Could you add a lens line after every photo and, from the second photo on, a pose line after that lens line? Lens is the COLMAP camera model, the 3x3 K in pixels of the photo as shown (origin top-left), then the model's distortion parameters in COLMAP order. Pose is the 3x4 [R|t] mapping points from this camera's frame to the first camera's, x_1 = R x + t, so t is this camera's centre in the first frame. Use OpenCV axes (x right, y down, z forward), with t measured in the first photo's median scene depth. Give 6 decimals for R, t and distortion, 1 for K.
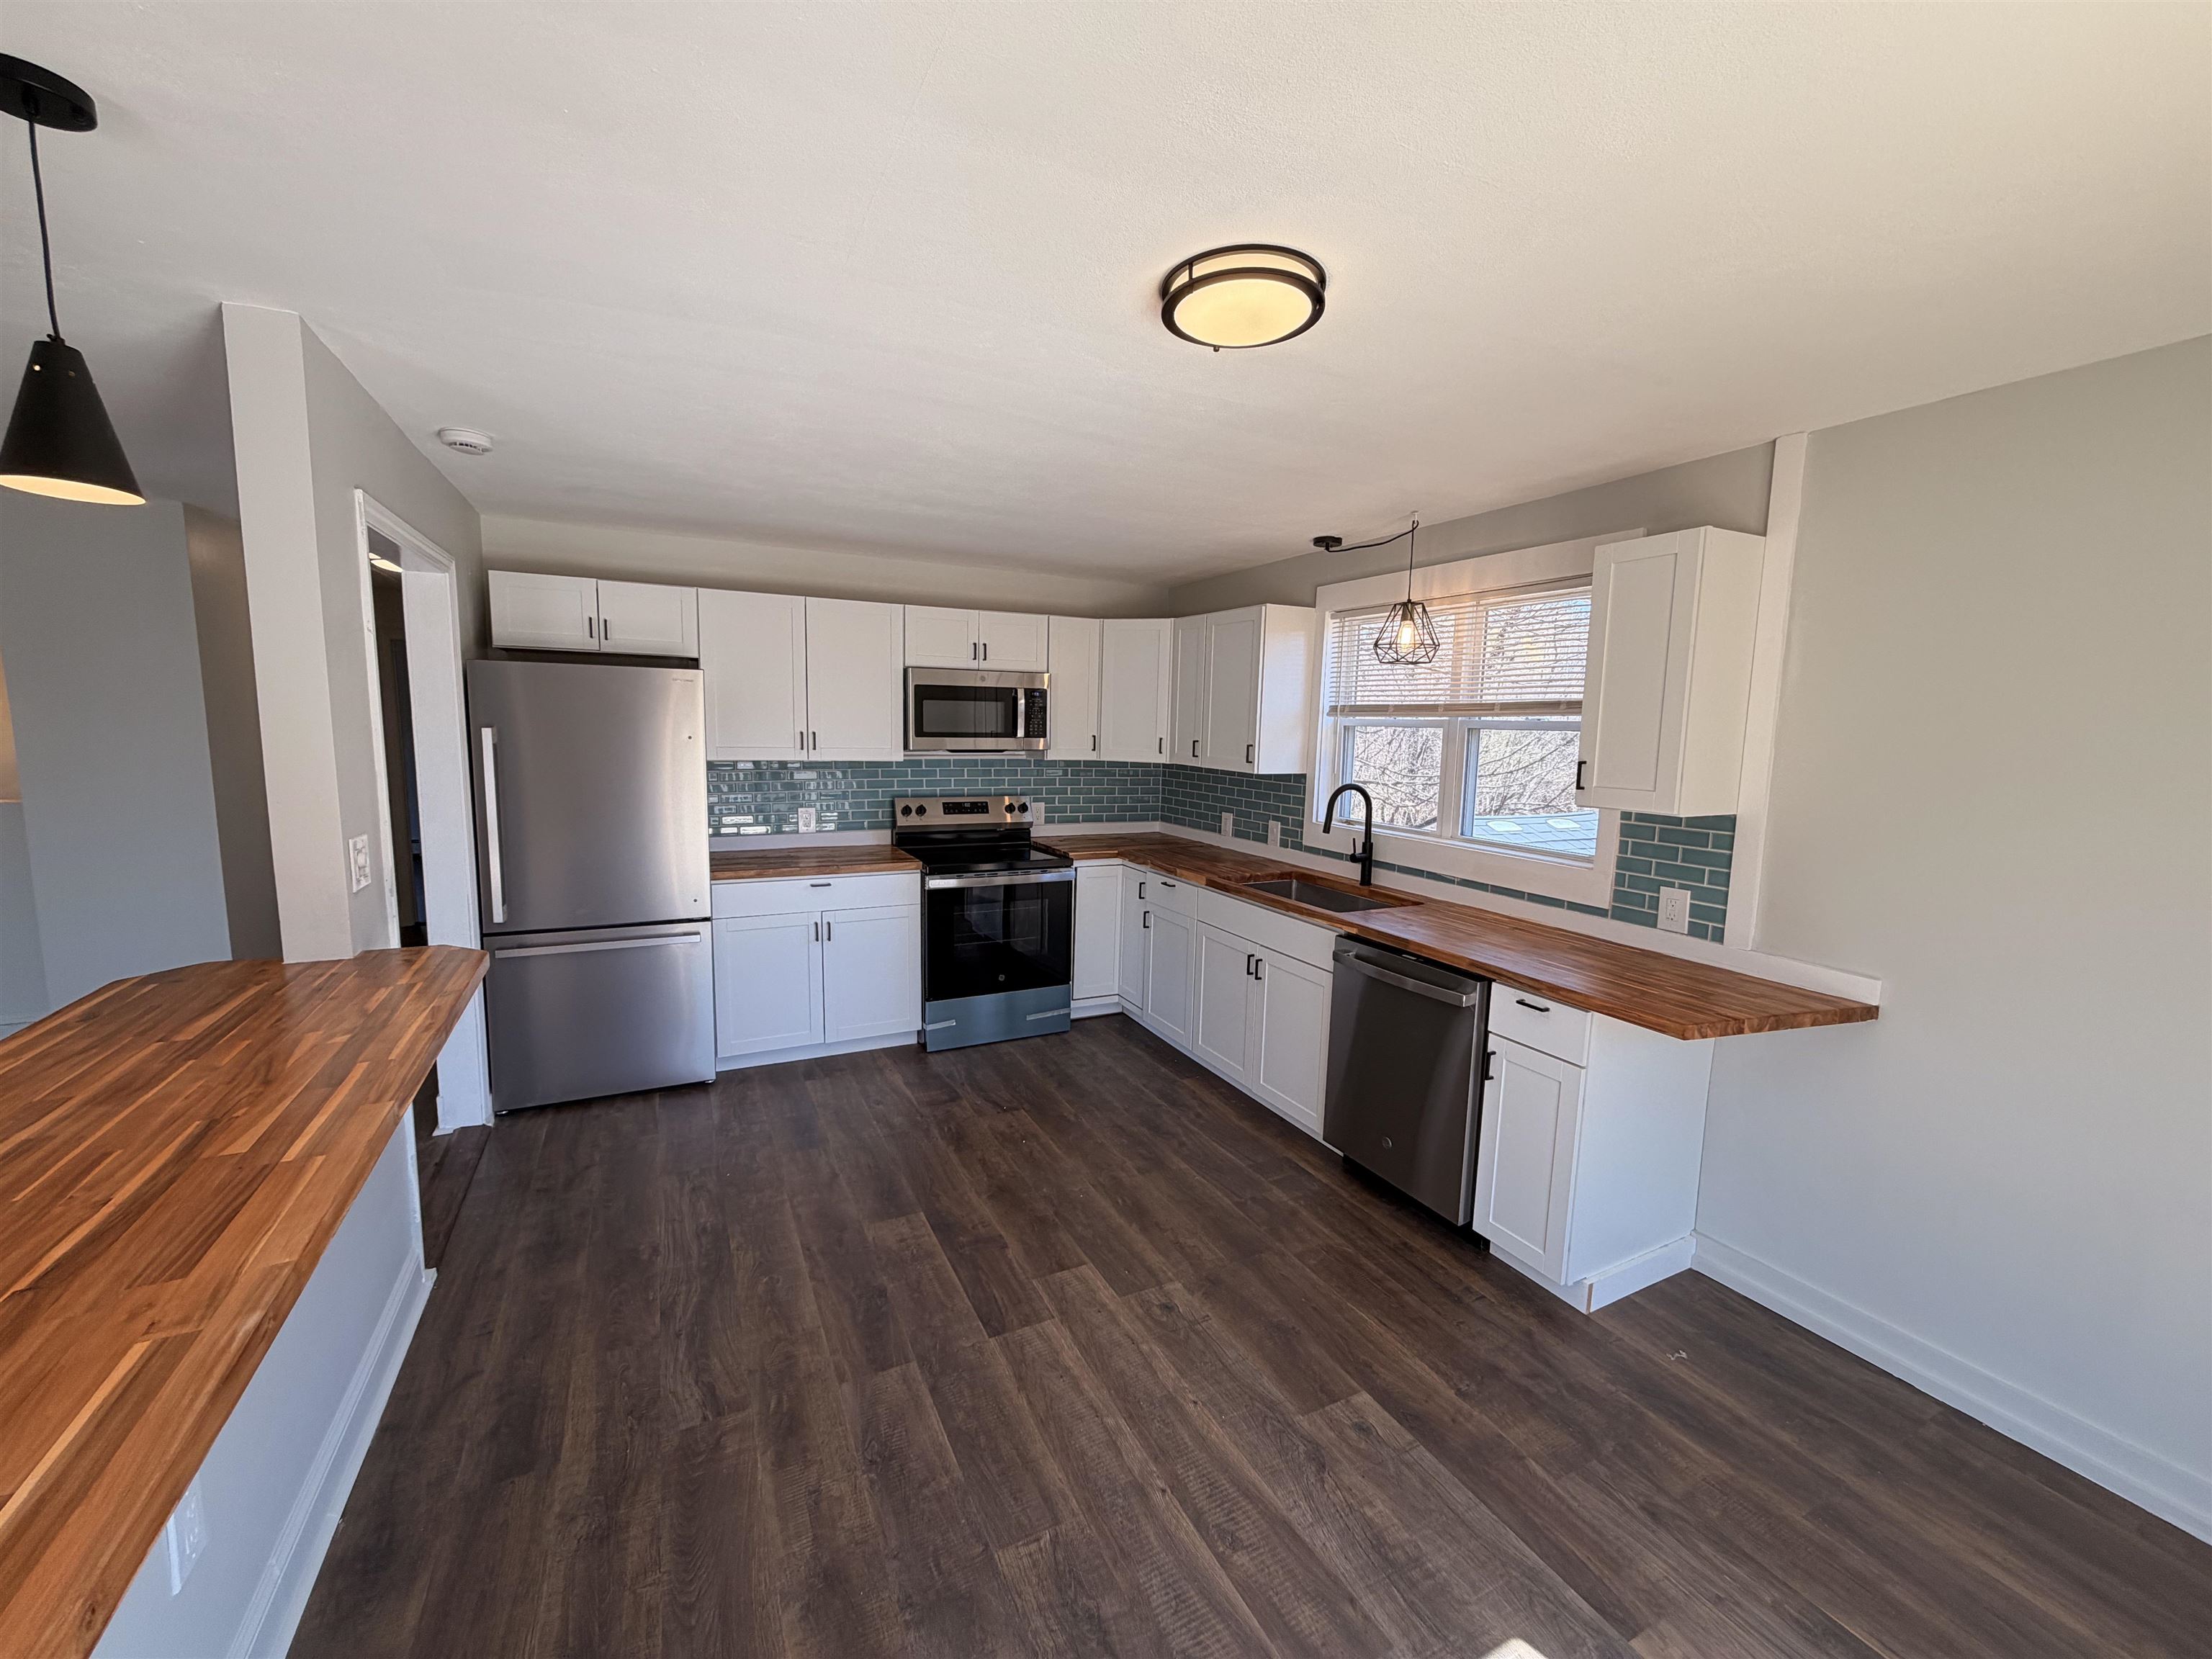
lens RADIAL K [[878.5, 0, 1100.2], [0, 878.5, 827.4], [0, 0, 1]] dist [-0.000942, 0.000428]
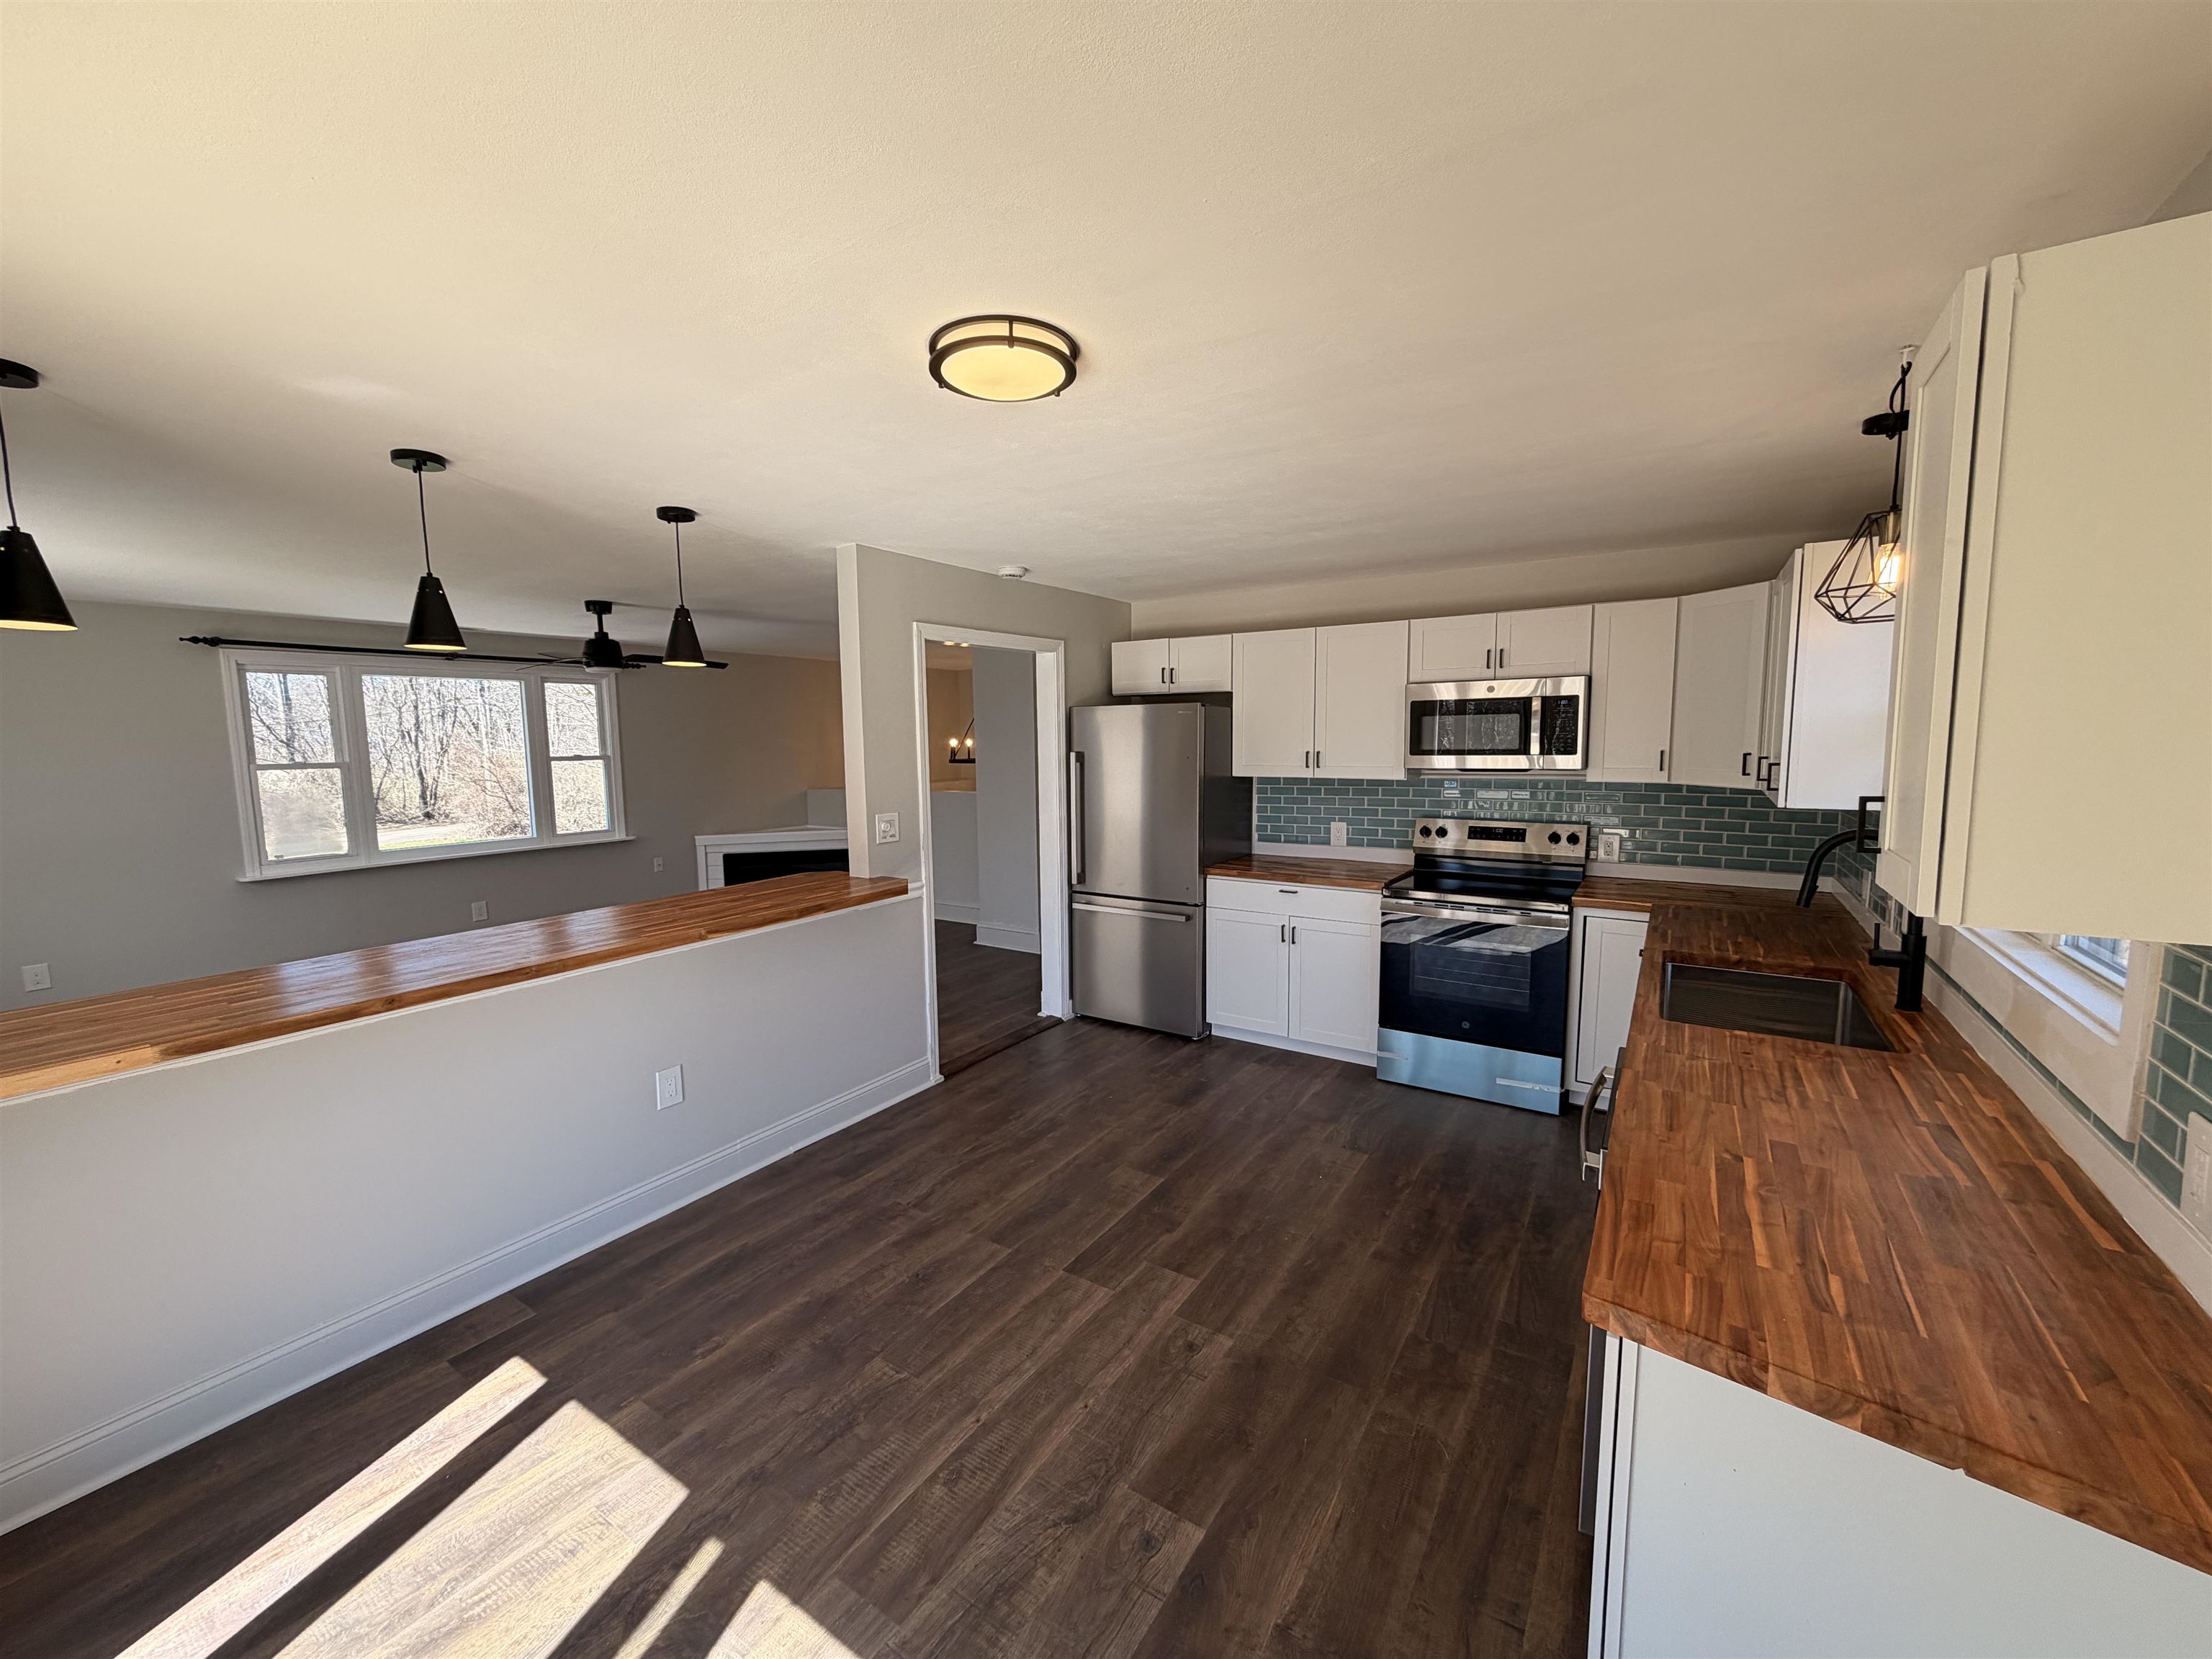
lens RADIAL K [[878.5, 0, 1093.8], [0, 878.5, 828.6], [0, 0, 1]] dist [-0.000942, 0.000428]
pose [[0.494572, 0.062442, -0.866891, 0.734243], [-0.079623, 0.996477, 0.026350, -0.031873], [0.865482, 0.055992, 0.497801, 0.355337]]
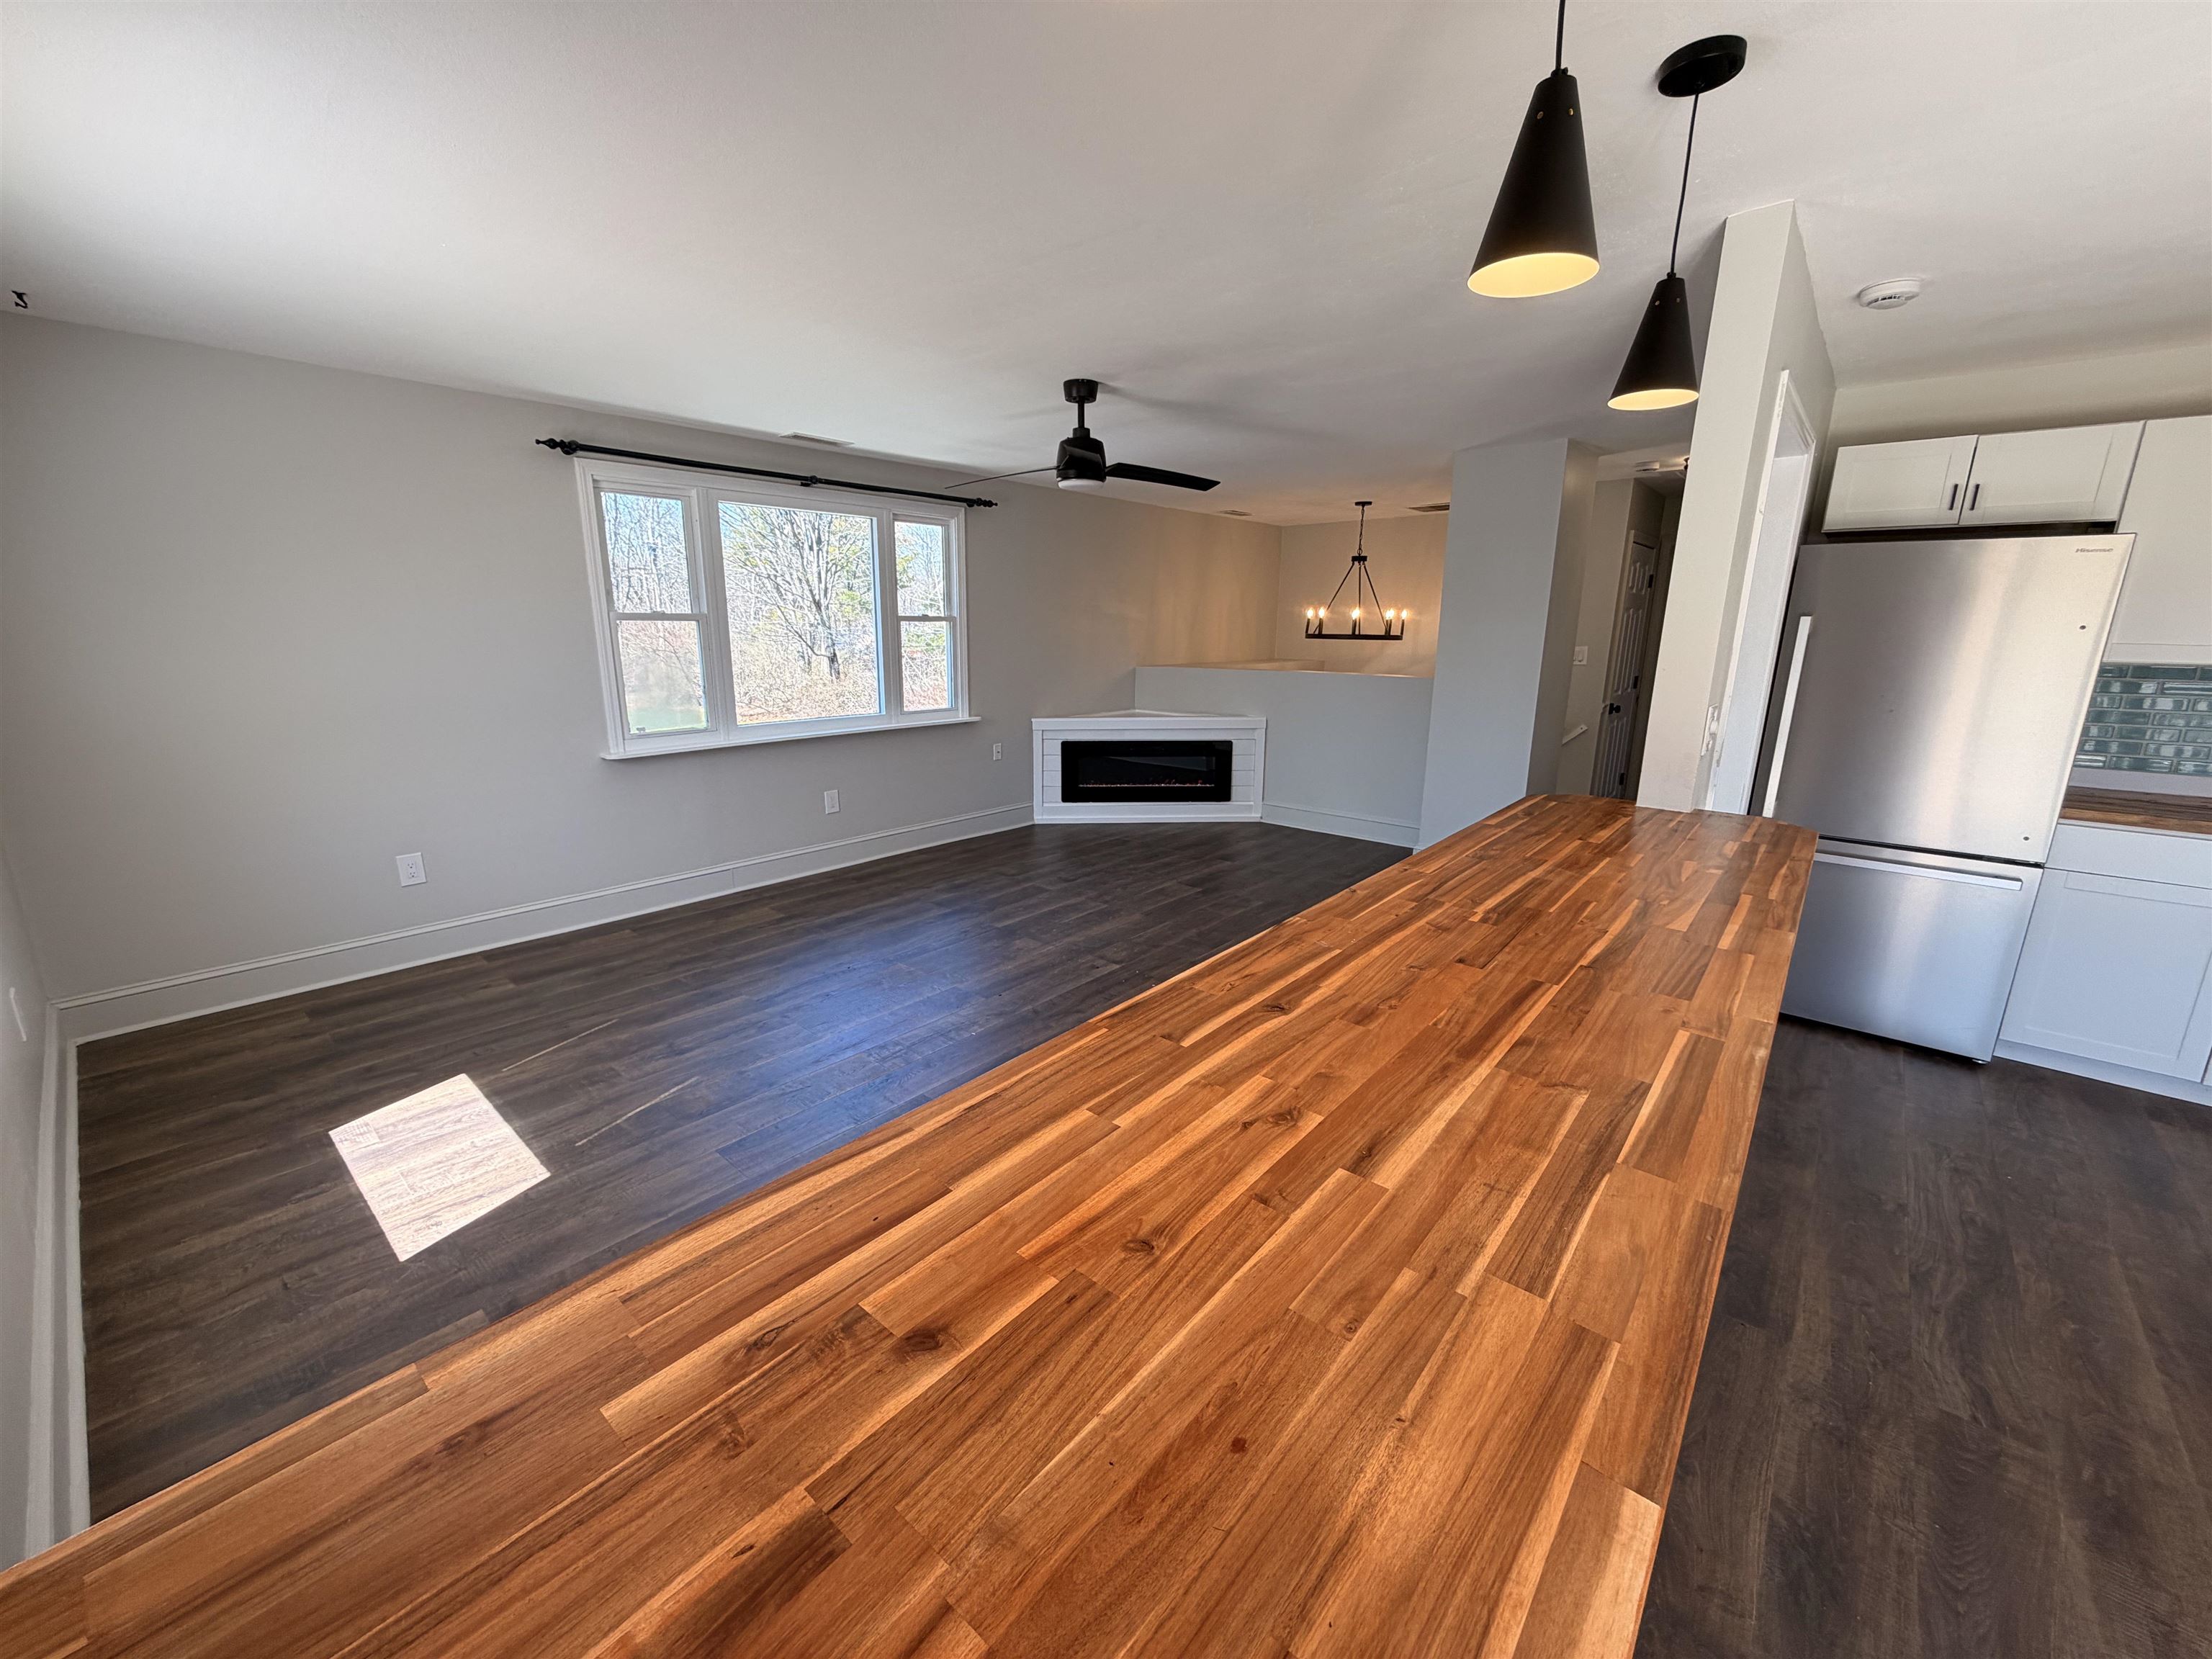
lens RADIAL K [[878.5, 0, 1093.7], [0, 878.5, 830.1], [0, 0, 1]] dist [-0.000942, 0.000428]
pose [[0.374404, 0.197055, -0.906086, -0.082854], [-0.110578, 0.979674, 0.167367, 0.048812], [0.920649, 0.037530, 0.388583, -0.102835]]
